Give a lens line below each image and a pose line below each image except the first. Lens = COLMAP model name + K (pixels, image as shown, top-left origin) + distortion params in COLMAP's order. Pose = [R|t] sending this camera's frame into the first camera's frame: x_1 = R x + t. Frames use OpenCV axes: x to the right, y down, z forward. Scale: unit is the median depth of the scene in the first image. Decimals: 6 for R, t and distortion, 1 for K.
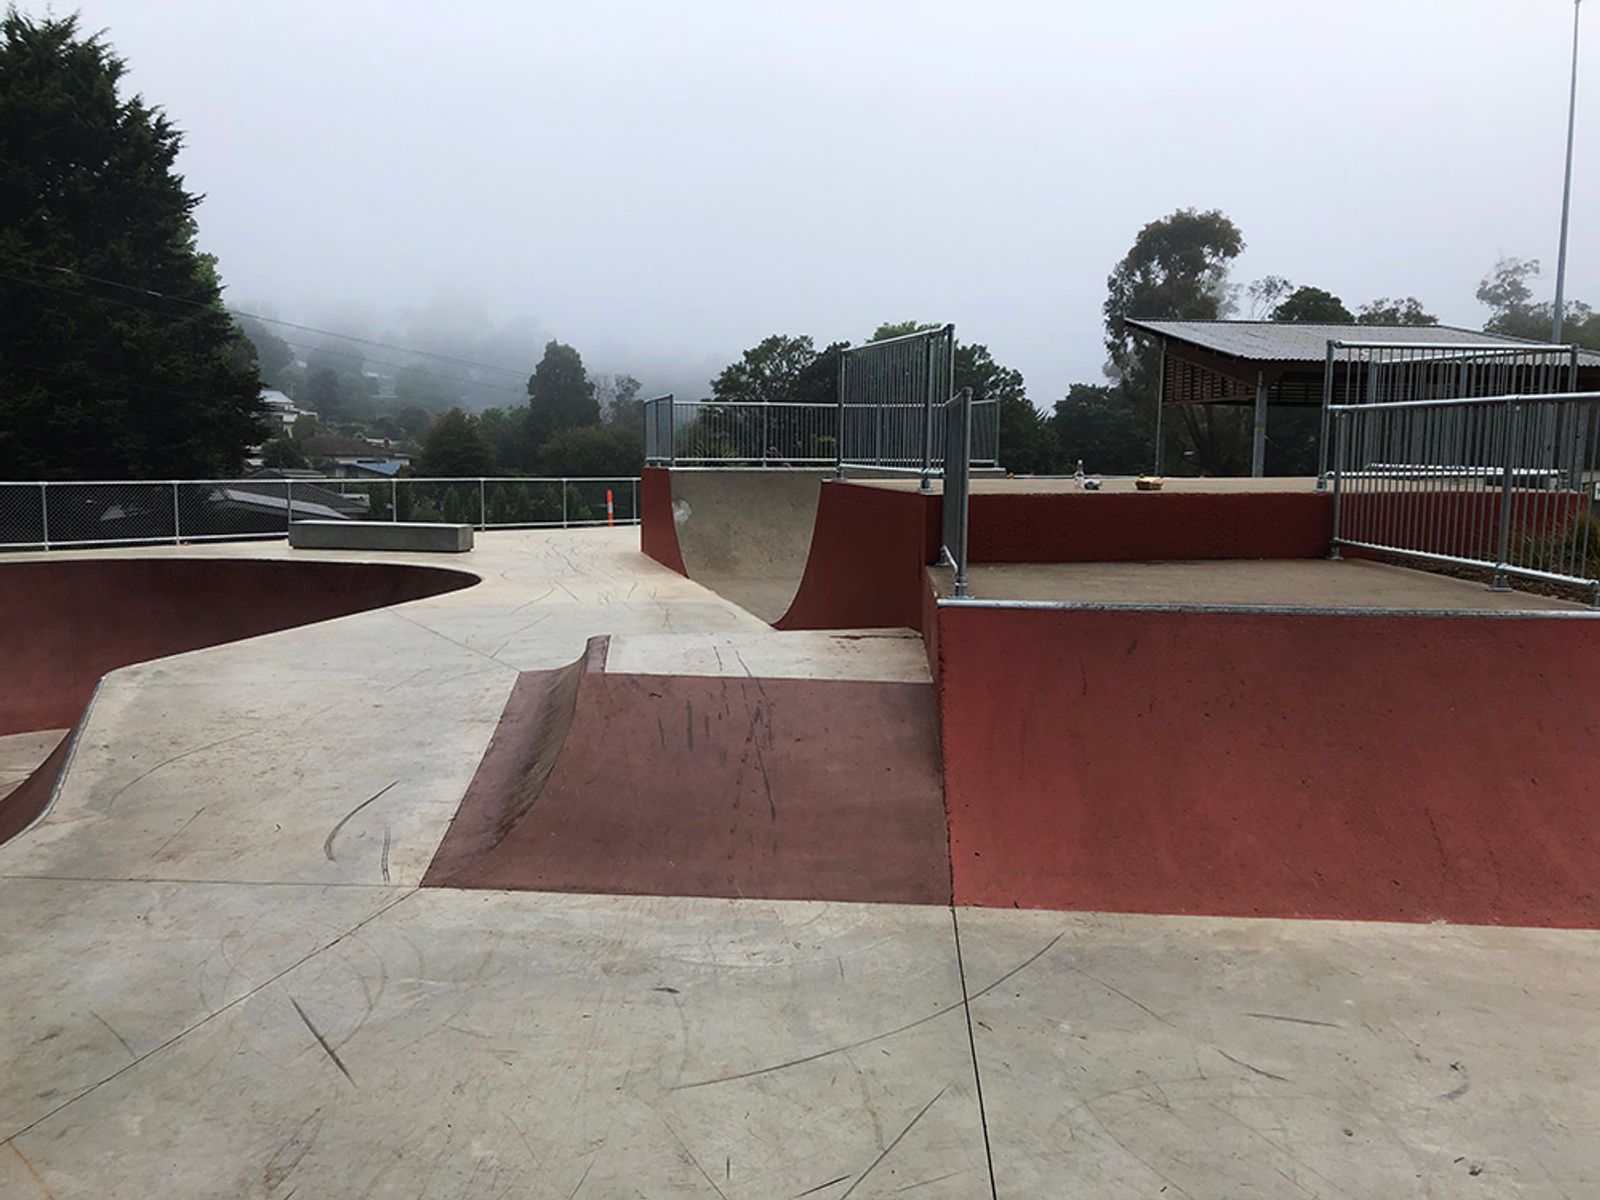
lens RADIAL K [[1241.8, 0, 796.2], [0, 1241.8, 605.6], [0, 0, 1]] dist [0.005298, -0.040516]
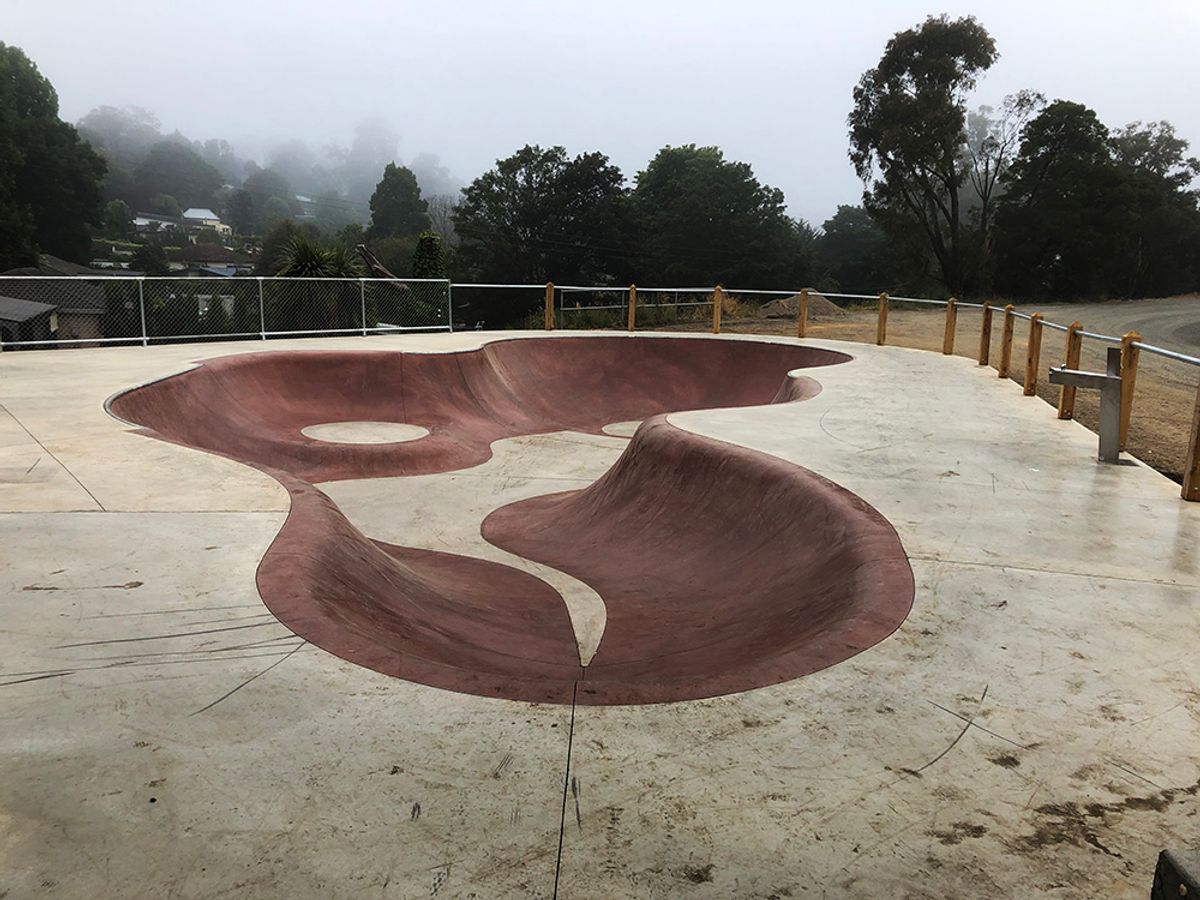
lens RADIAL K [[975.7, 0, 599.8], [0, 975.7, 449.0], [0, 0, 1]] dist [-0.002575, 0.111774]
pose [[0.999073, 0.021615, -0.037220, 0.751514], [-0.019263, 0.997864, 0.062428, -0.171951], [0.038490, -0.061653, 0.997355, 1.712551]]
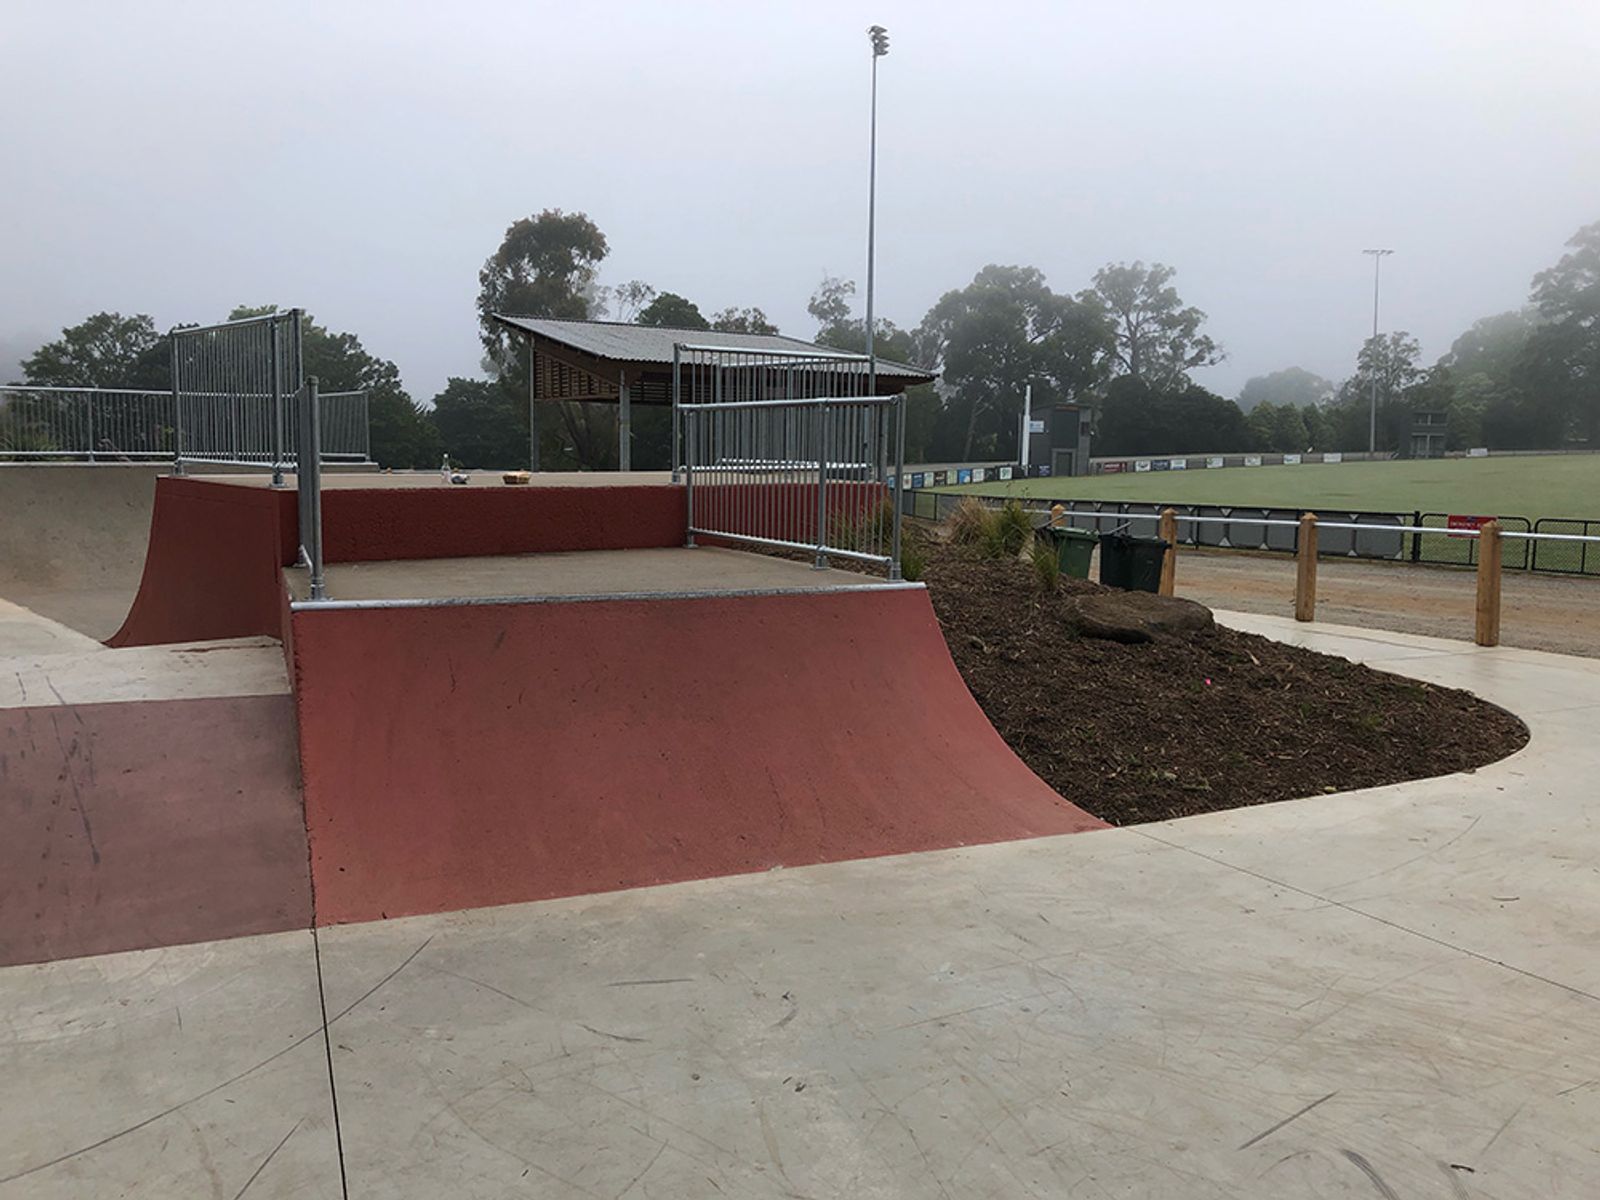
lens RADIAL K [[1241.8, 0, 796.2], [0, 1241.8, 605.6], [0, 0, 1]] dist [0.005298, -0.040516]
pose [[0.885866, -0.053391, 0.460858, 0.019881], [0.051558, 0.998532, 0.016575, 0.000892], [-0.461067, 0.009077, 0.887319, -0.002185]]
